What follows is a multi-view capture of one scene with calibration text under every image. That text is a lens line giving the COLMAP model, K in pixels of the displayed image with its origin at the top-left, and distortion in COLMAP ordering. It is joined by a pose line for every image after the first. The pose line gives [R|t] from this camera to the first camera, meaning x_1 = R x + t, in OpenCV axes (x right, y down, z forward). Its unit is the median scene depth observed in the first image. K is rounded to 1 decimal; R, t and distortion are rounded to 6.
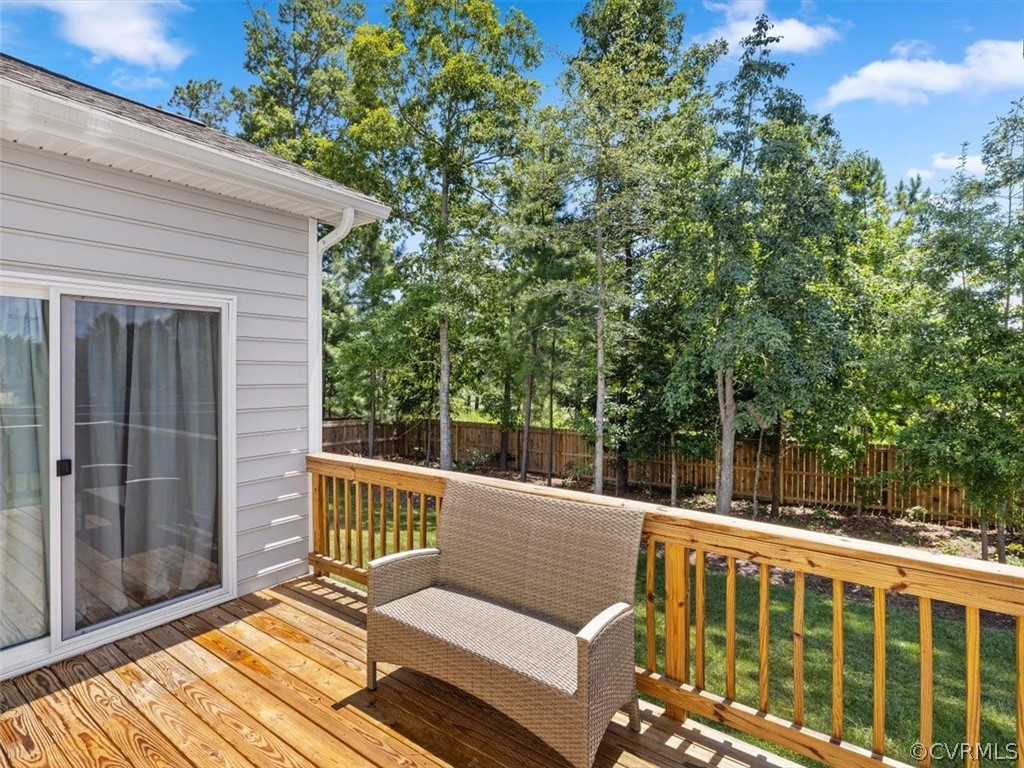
lens RADIAL K [[504.7, 0, 491.7], [0, 504.7, 384.2], [0, 0, 1]] dist [0.000357, 0.000006]
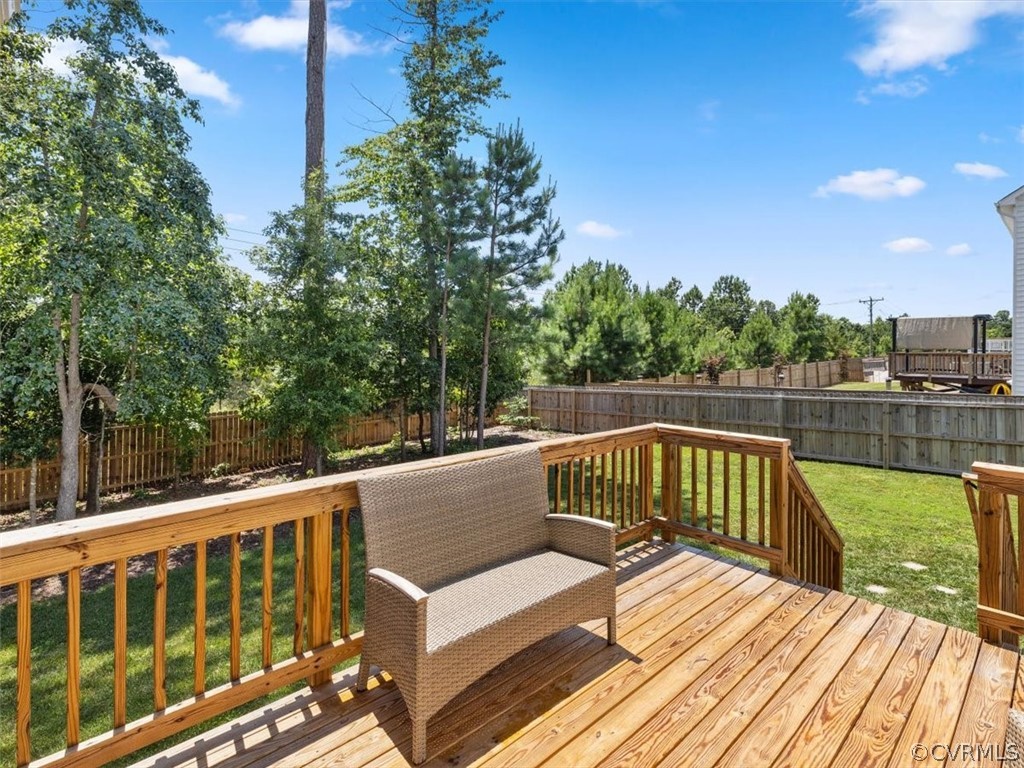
lens RADIAL K [[498.7, 0, 510.8], [0, 498.7, 364.0], [0, 0, 1]] dist [-0.002900, 0.000859]
pose [[0.212460, -0.032874, 0.976617, -0.149892], [0.026563, 0.999259, 0.027857, -0.001926], [-0.976809, 0.020023, 0.213176, 0.113034]]
